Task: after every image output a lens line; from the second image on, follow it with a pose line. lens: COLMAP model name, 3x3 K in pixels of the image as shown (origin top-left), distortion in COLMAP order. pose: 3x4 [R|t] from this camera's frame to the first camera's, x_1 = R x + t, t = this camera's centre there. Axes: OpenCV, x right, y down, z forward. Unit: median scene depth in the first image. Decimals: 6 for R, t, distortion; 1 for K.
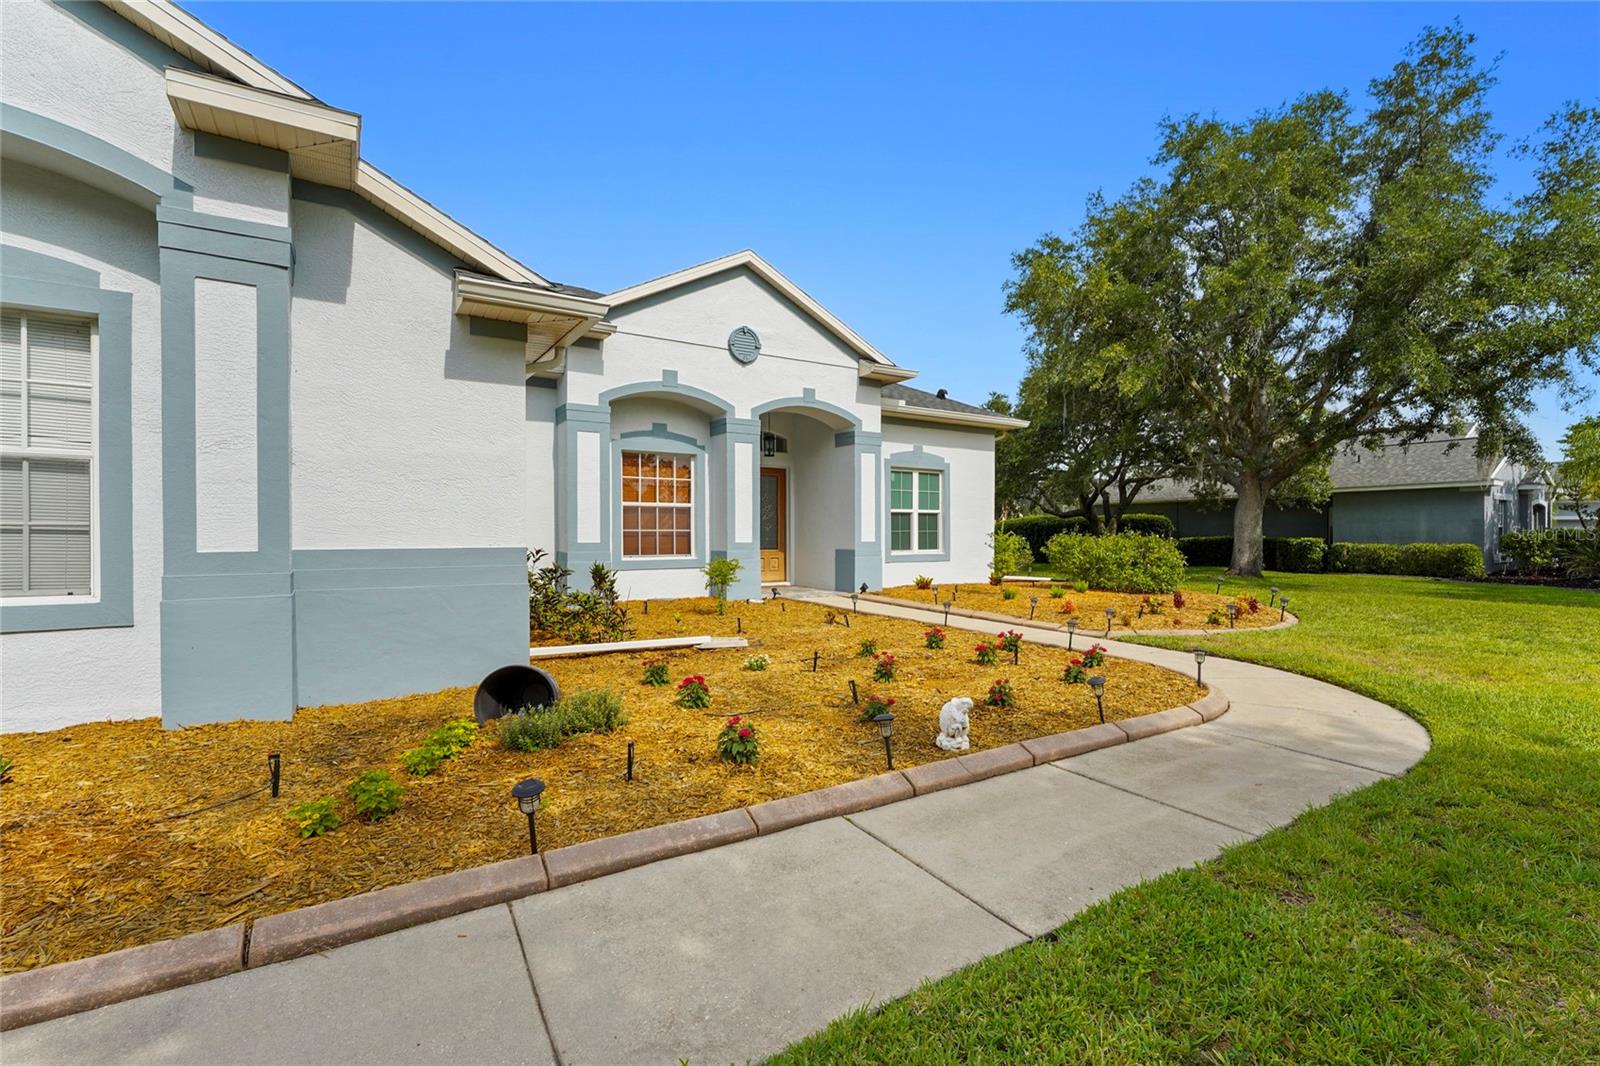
lens RADIAL K [[724.6, 0, 806.2], [0, 724.6, 538.8], [0, 0, 1]] dist [-0.000484, 0.000121]
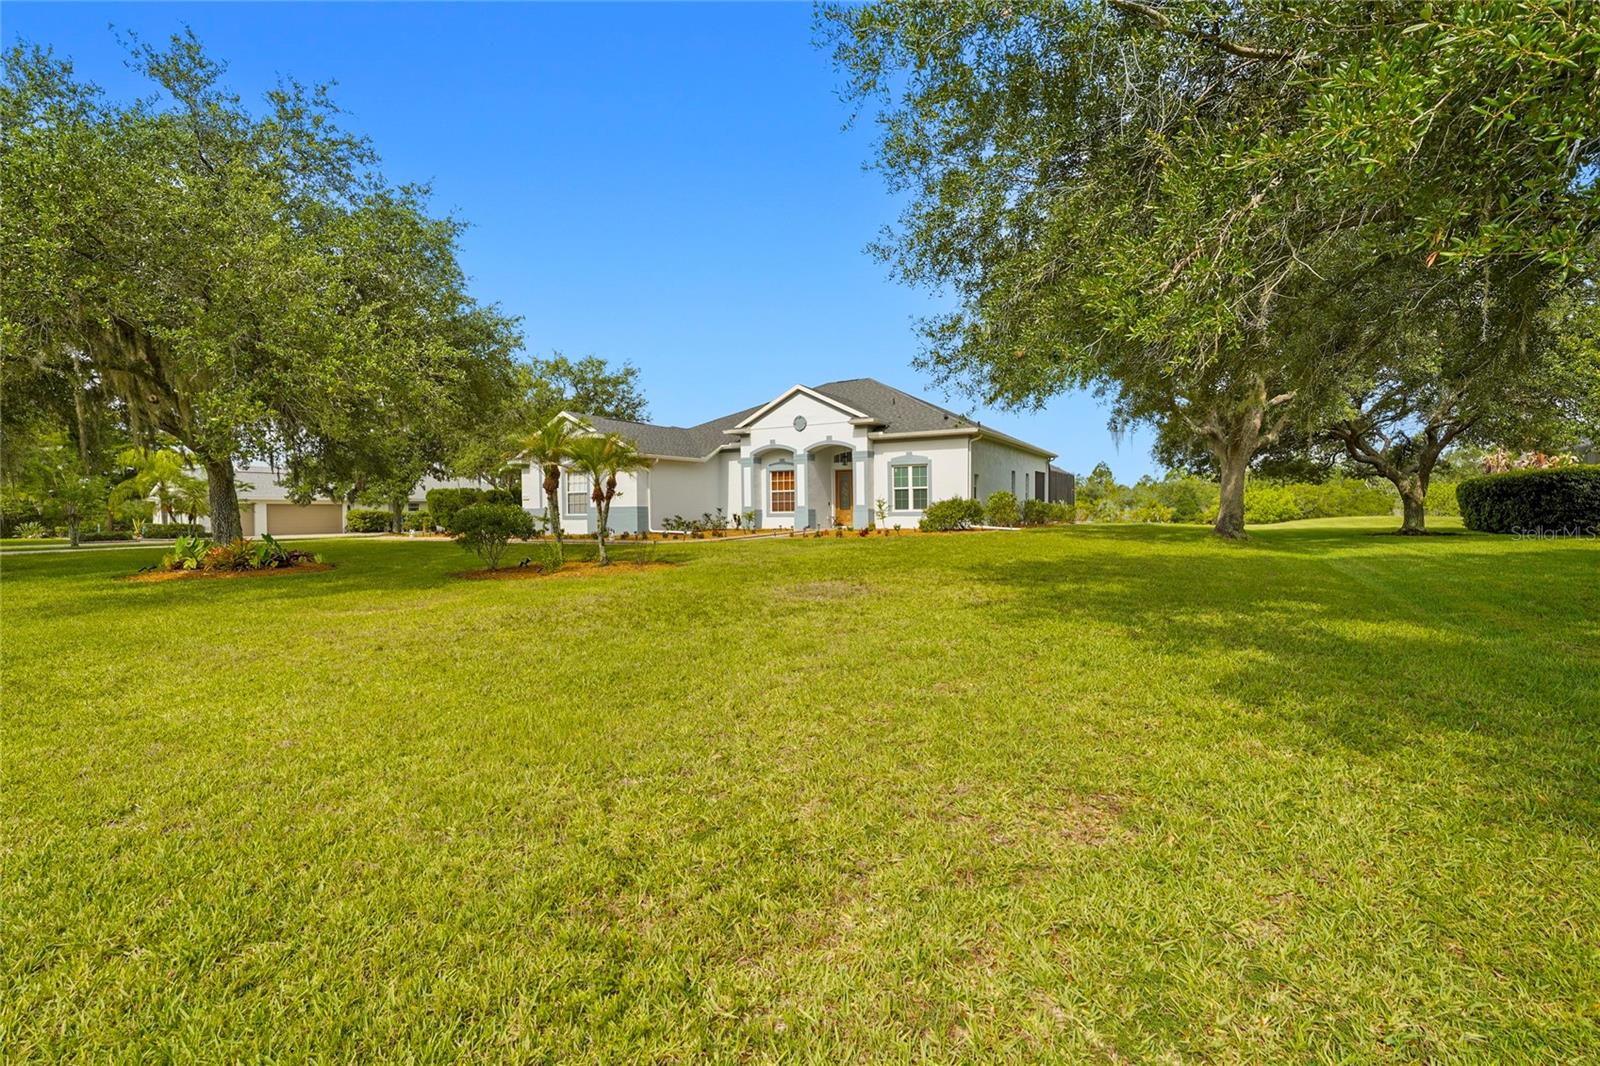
lens RADIAL K [[724.6, 0, 806.2], [0, 724.6, 538.8], [0, 0, 1]] dist [-0.000484, 0.000121]
pose [[0.460179, 0.028231, -0.887377, 1.799740], [0.005543, 0.999383, 0.034669, 0.026717], [0.887809, -0.020872, 0.459739, -0.072892]]
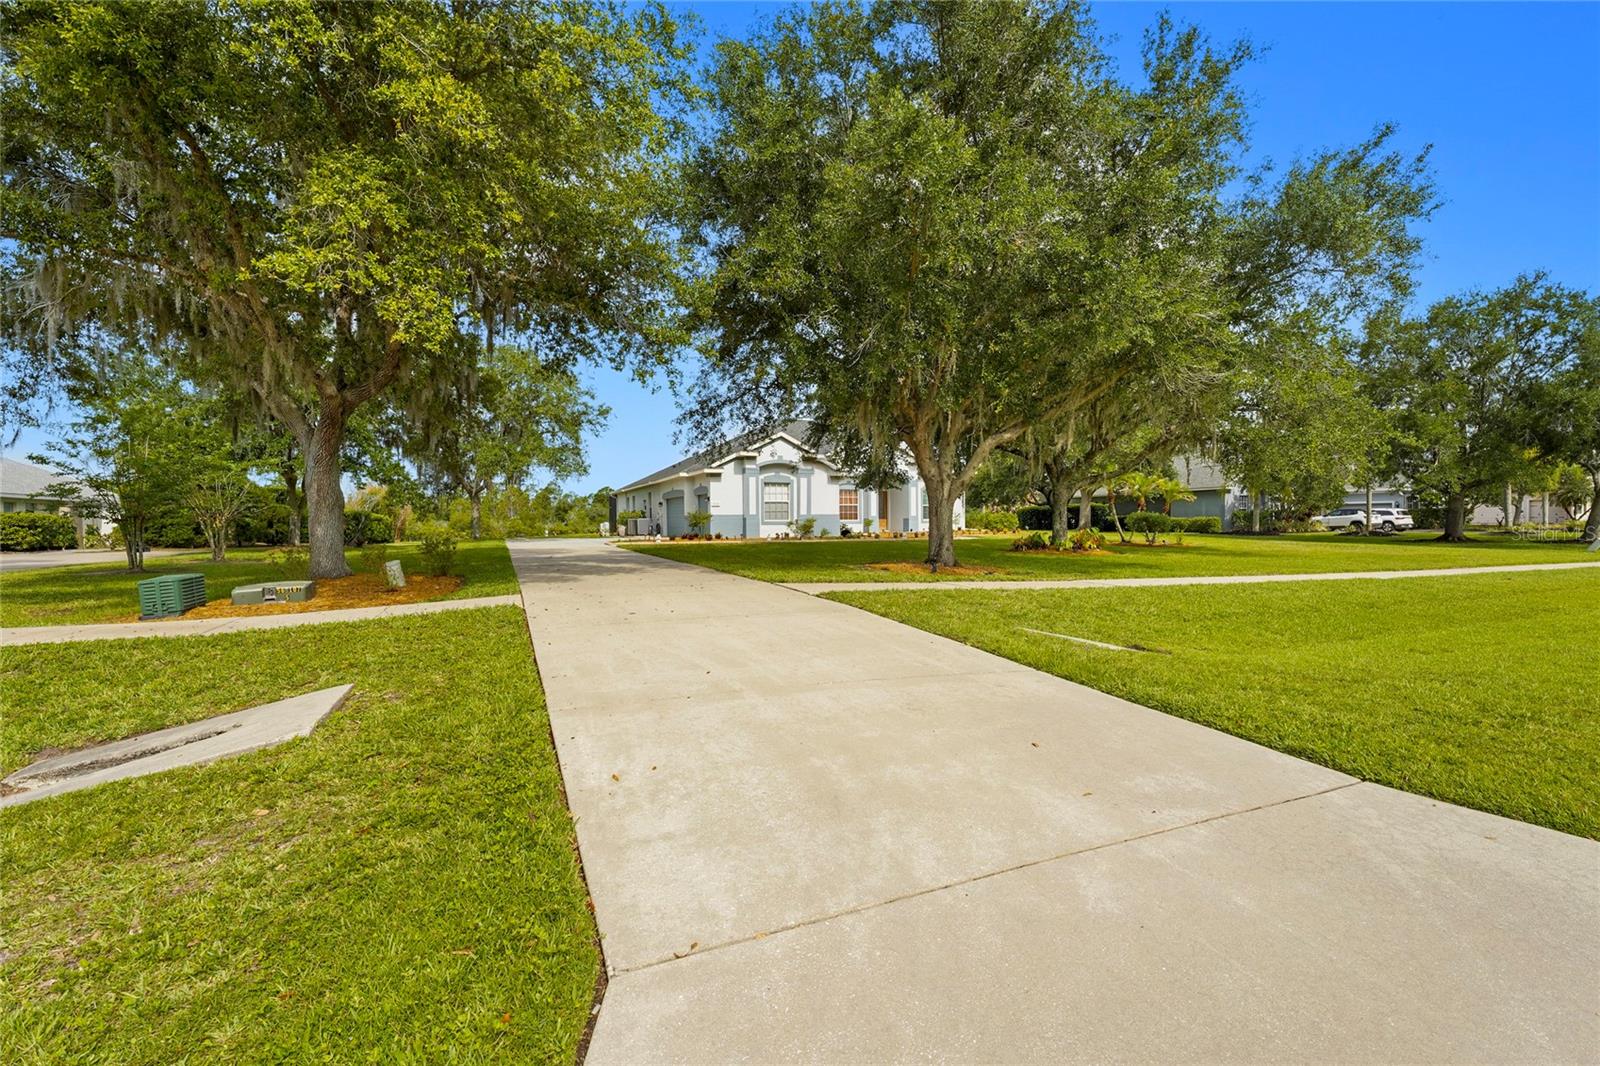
lens RADIAL K [[724.6, 0, 806.2], [0, 724.6, 538.8], [0, 0, 1]] dist [-0.000484, 0.000121]
pose [[0.987470, -0.002455, -0.157790, 0.118976], [0.005207, 0.999841, 0.017030, 0.046955], [0.157723, -0.017638, 0.987326, -2.090902]]
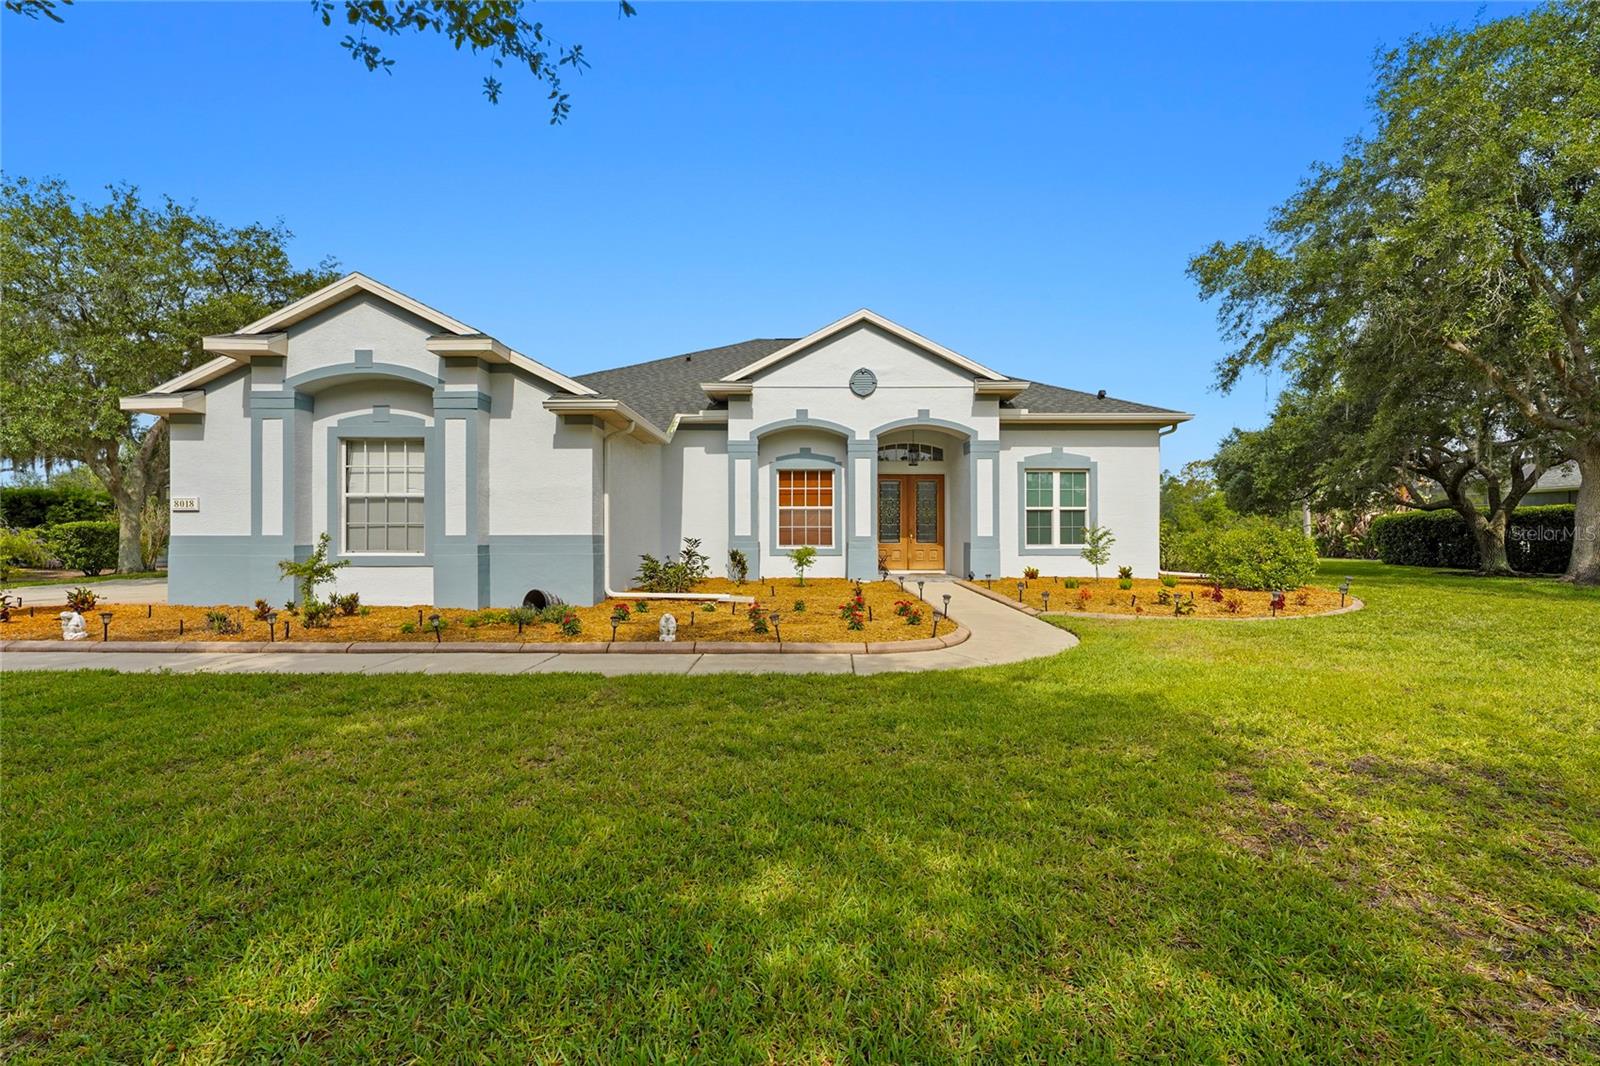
lens RADIAL K [[717.6, 0, 809.0], [0, 717.6, 536.5], [0, 0, 1]] dist [0.000360, 0.000258]
pose [[0.840142, 0.001908, -0.542363, 0.461033], [-0.003240, 0.999994, -0.001500, 0.007084], [0.542357, 0.003018, 0.840143, -0.104922]]
